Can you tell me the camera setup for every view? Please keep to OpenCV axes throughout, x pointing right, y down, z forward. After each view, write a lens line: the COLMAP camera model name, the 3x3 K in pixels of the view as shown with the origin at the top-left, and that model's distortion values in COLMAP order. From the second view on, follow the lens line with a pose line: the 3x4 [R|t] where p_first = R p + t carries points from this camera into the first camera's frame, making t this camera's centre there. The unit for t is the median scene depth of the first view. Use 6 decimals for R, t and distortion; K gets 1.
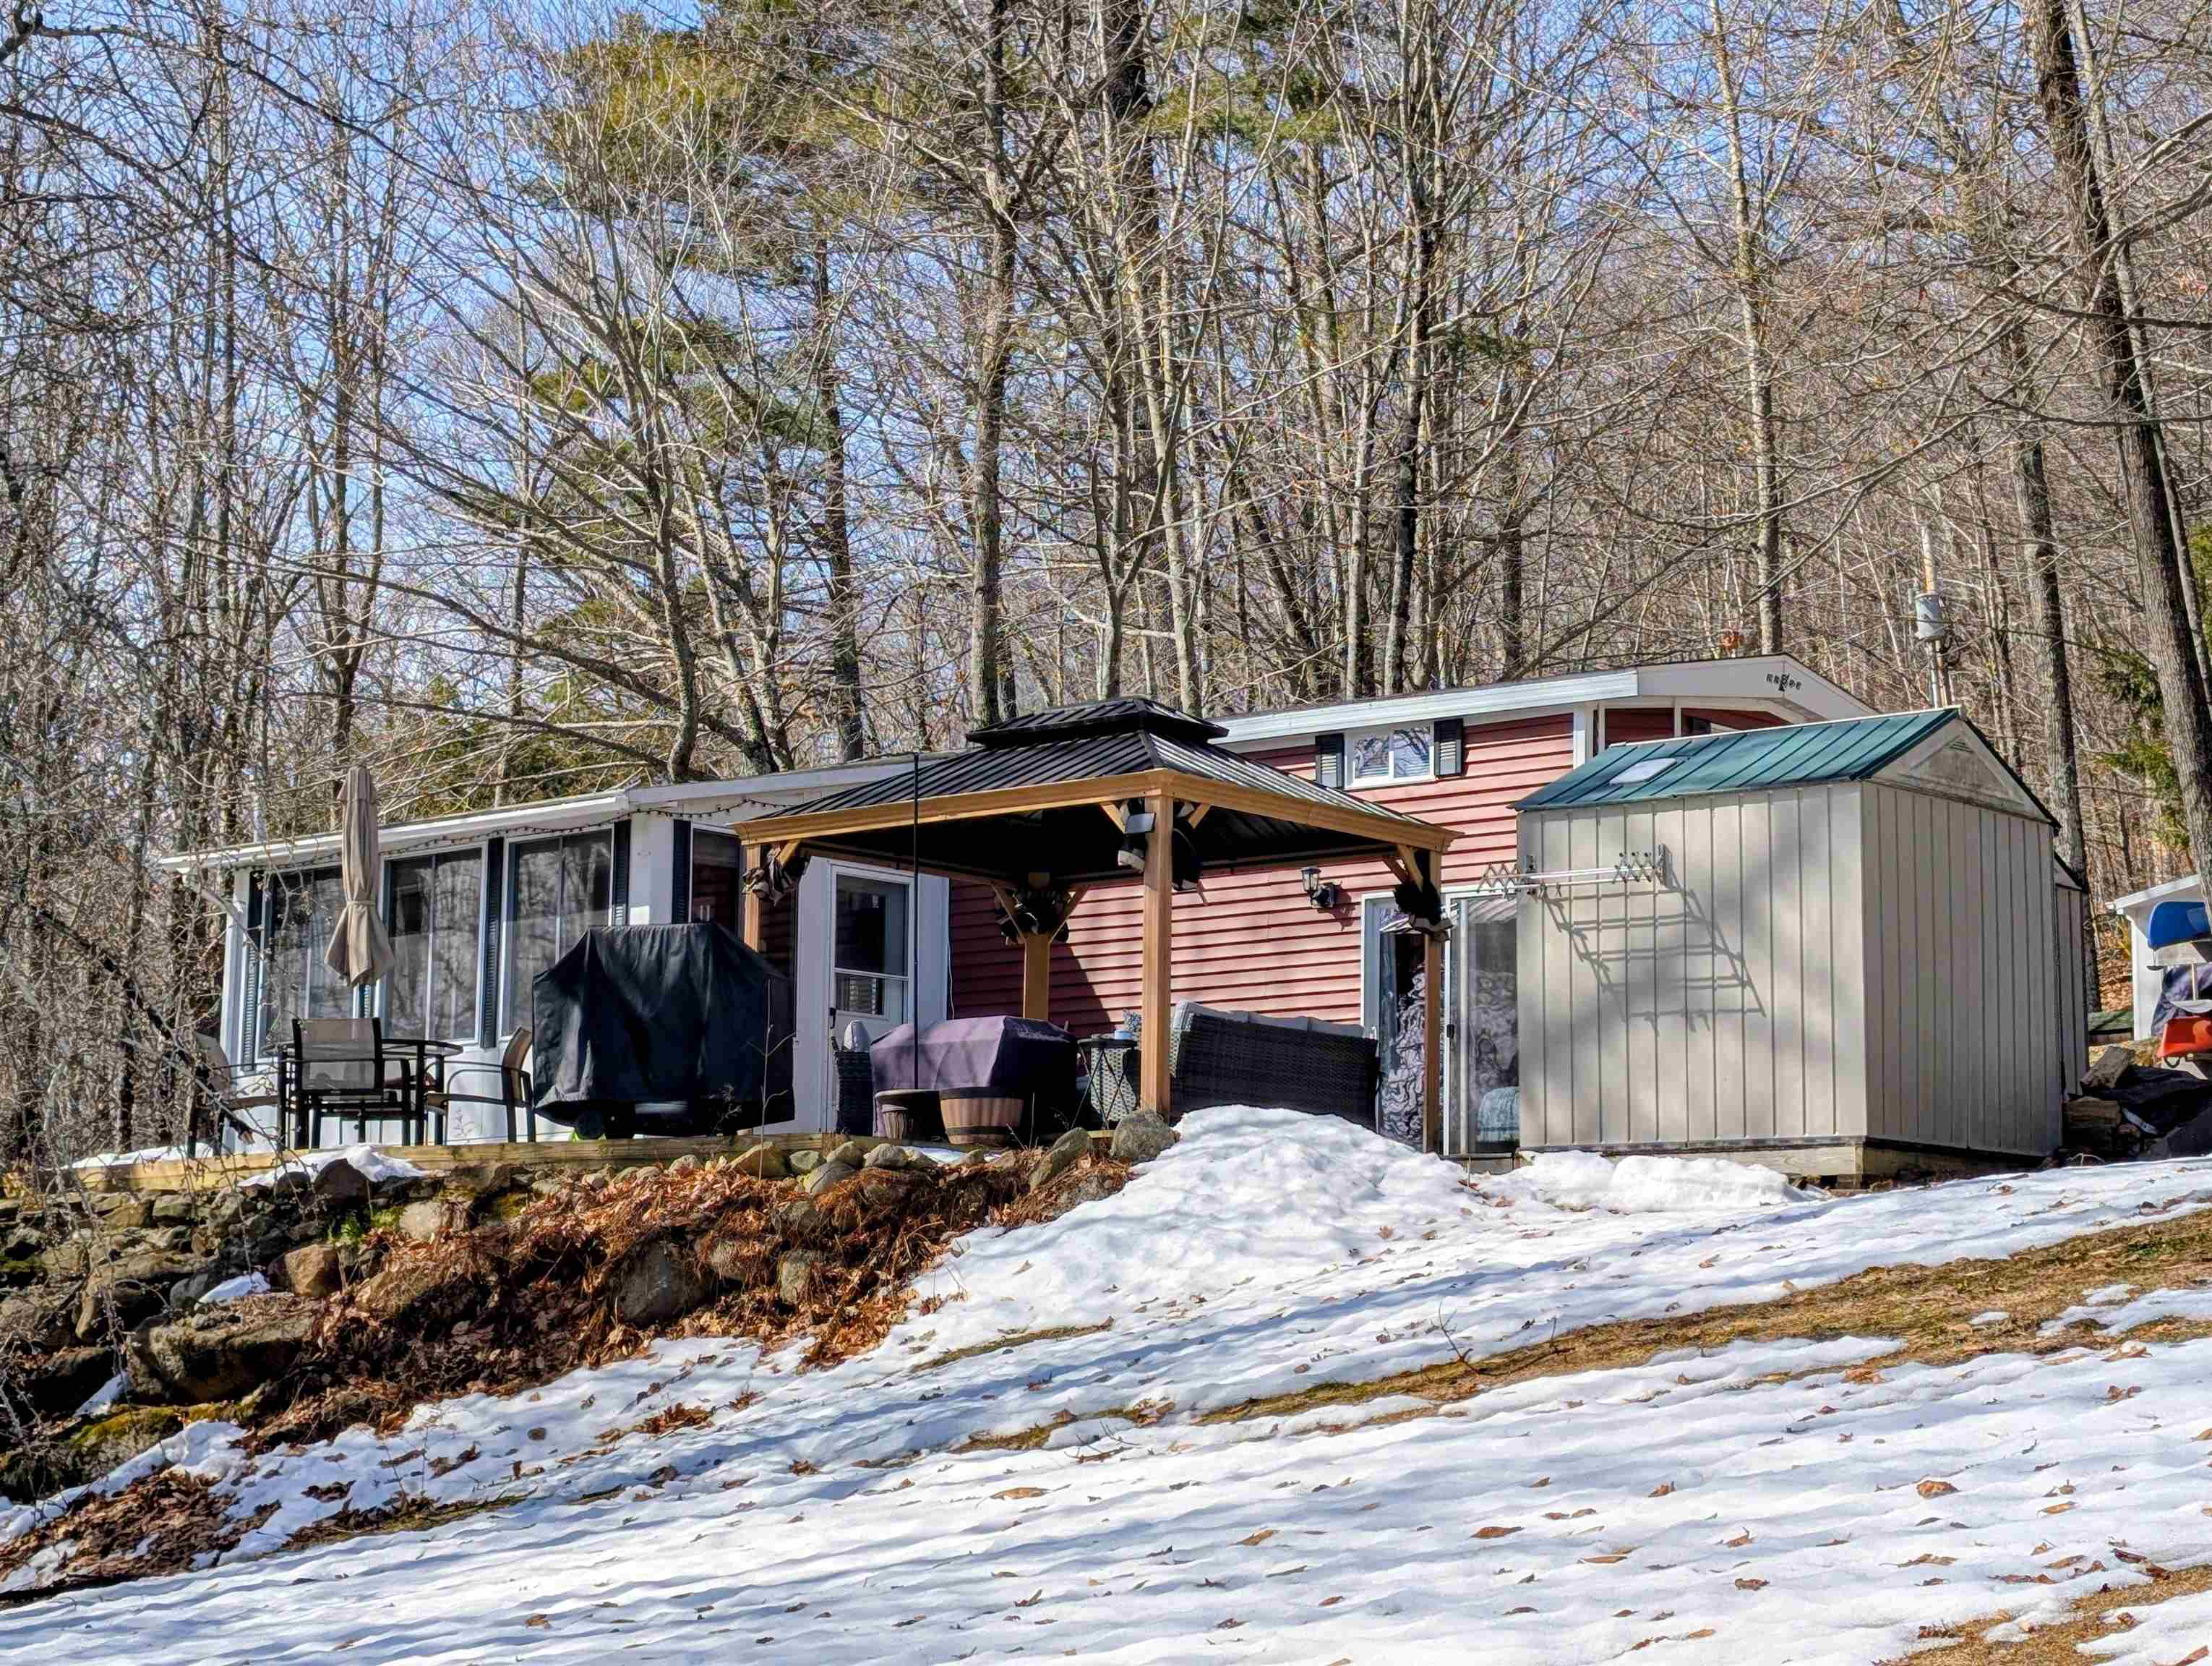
lens RADIAL K [[3854.8, 0, 1106.0], [0, 3854.8, 833.0], [0, 0, 1]] dist [0.020487, 0.028975]
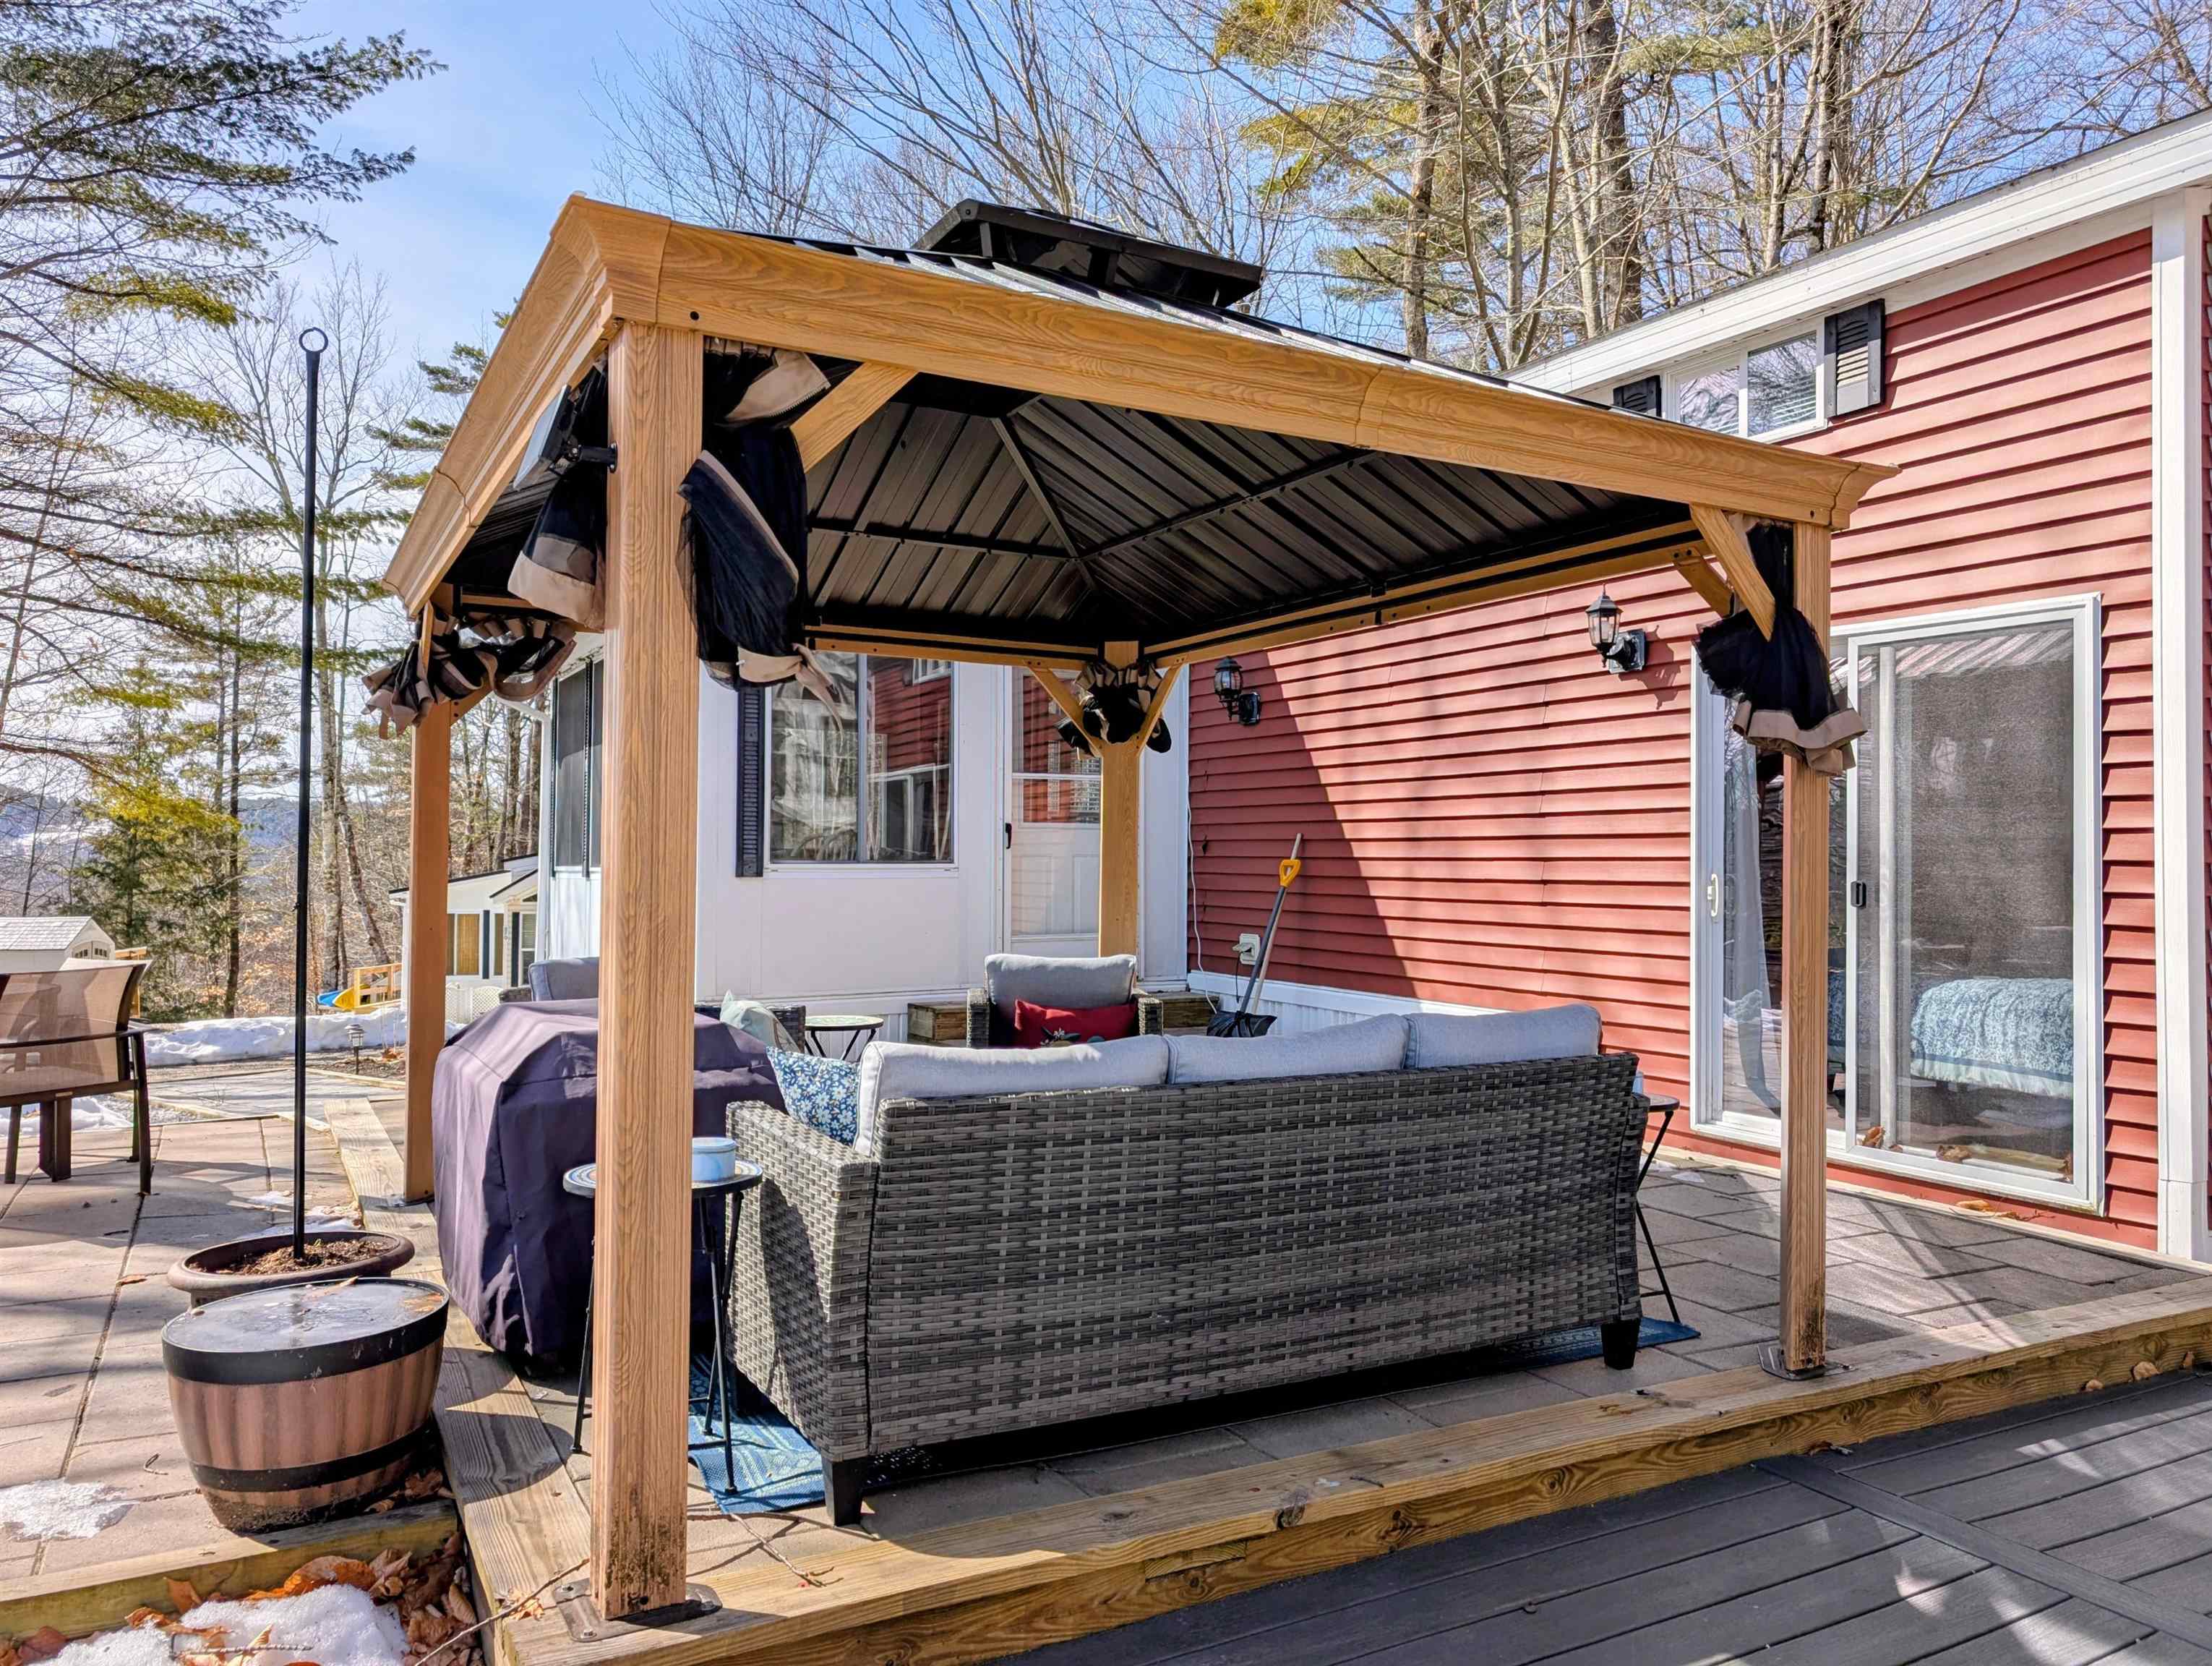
lens RADIAL K [[1597.2, 0, 1106.0], [0, 1597.2, 833.0], [0, 0, 1]] dist [0.033885, -0.005547]
pose [[0.939586, -0.014691, -0.341996, 0.066885], [0.057324, 0.991723, 0.114888, 0.011045], [0.337478, -0.127552, 0.932652, 0.749049]]
